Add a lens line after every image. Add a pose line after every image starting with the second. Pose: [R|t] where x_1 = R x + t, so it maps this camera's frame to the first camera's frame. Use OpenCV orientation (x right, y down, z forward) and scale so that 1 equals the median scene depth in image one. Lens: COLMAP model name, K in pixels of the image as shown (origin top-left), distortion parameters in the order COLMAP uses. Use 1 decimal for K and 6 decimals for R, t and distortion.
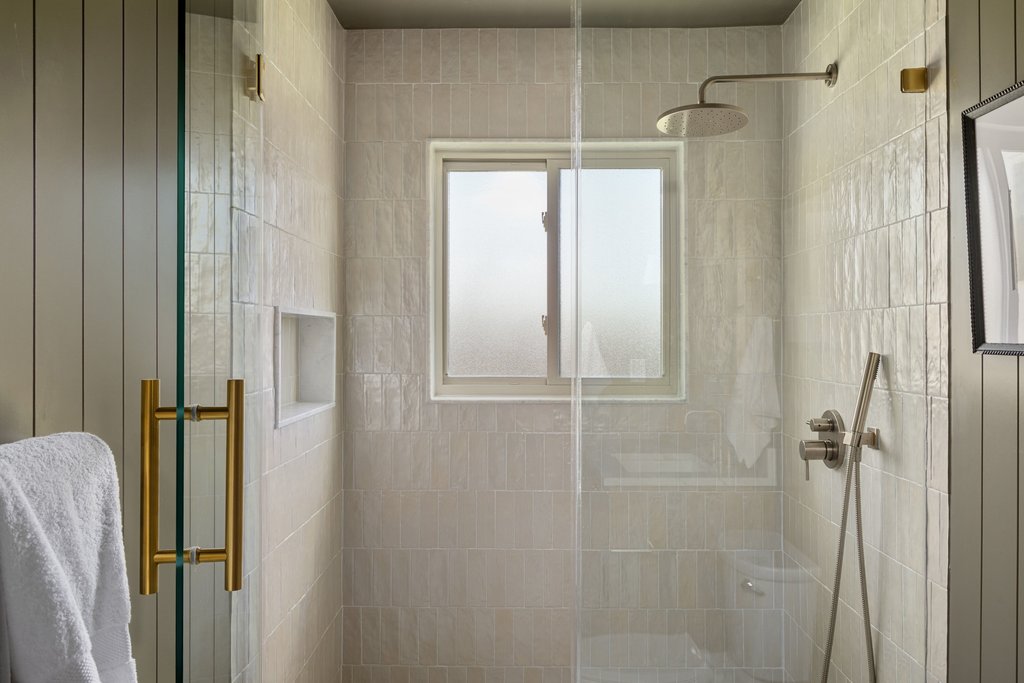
lens RADIAL K [[794.2, 0, 511.5], [0, 794.2, 335.5], [0, 0, 1]] dist [0.017363, 0.008967]
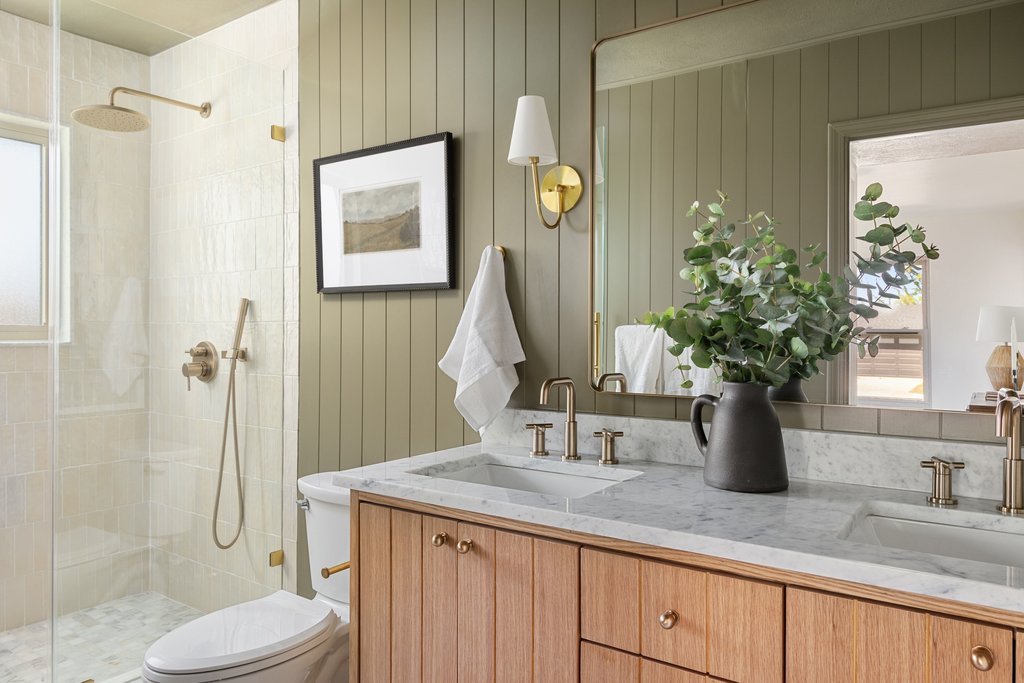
lens RADIAL K [[724.1, 0, 511.9], [0, 724.1, 340.9], [0, 0, 1]] dist [-0.007210, -0.007323]
pose [[0.578222, 0.004210, 0.815869, -0.350214], [-0.013062, 0.999906, 0.004098, 0.080123], [-0.815775, -0.013026, 0.578223, -0.217576]]
